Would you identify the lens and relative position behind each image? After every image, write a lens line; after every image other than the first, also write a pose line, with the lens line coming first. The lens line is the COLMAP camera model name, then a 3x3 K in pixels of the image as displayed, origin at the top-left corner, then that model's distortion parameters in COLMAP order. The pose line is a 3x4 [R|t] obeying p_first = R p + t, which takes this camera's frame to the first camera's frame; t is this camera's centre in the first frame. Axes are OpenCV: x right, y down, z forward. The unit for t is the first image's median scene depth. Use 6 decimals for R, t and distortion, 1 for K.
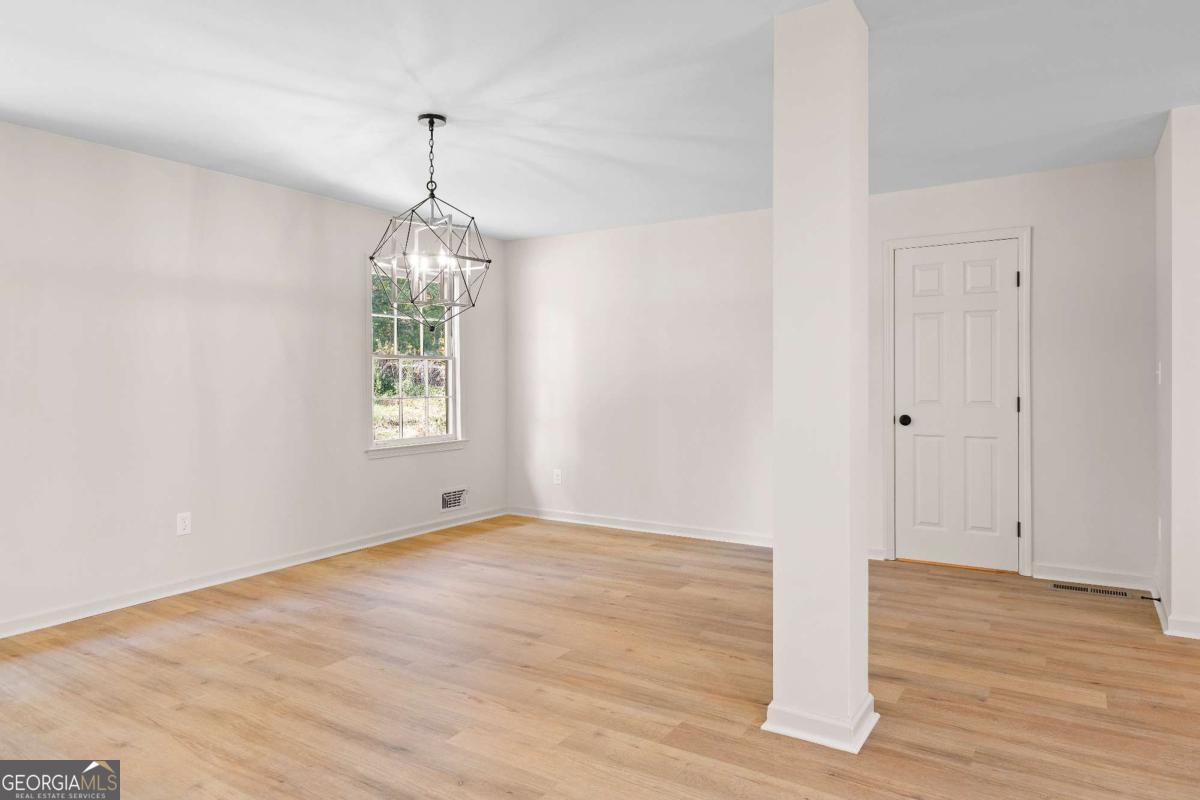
lens RADIAL K [[750.3, 0, 597.4], [0, 750.3, 391.9], [0, 0, 1]] dist [0.000500, 0.002553]
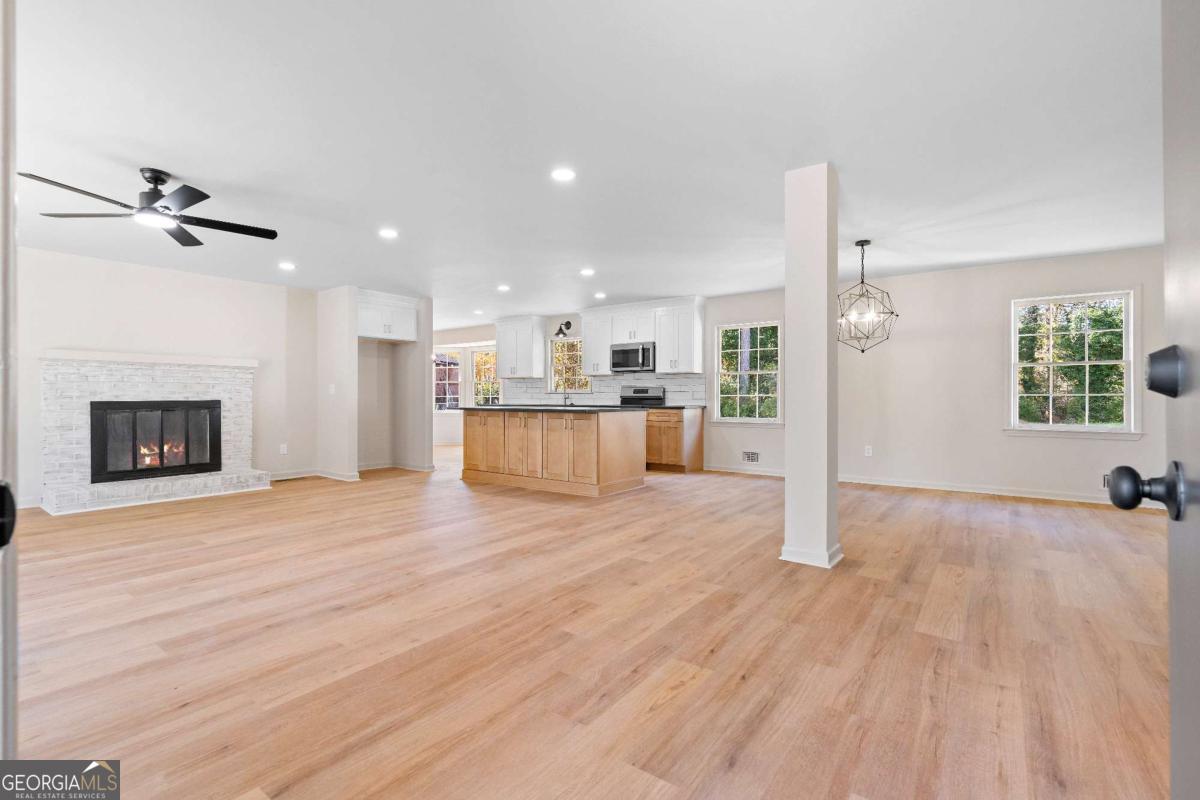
lens RADIAL K [[548.6, 0, 602.0], [0, 548.6, 395.0], [0, 0, 1]] dist [-0.011564, 0.004505]
pose [[-0.069683, -0.001446, -0.997568, 1.241423], [-0.021206, 0.999775, 0.000033, 0.043248], [0.997344, 0.021156, -0.069698, 0.434882]]
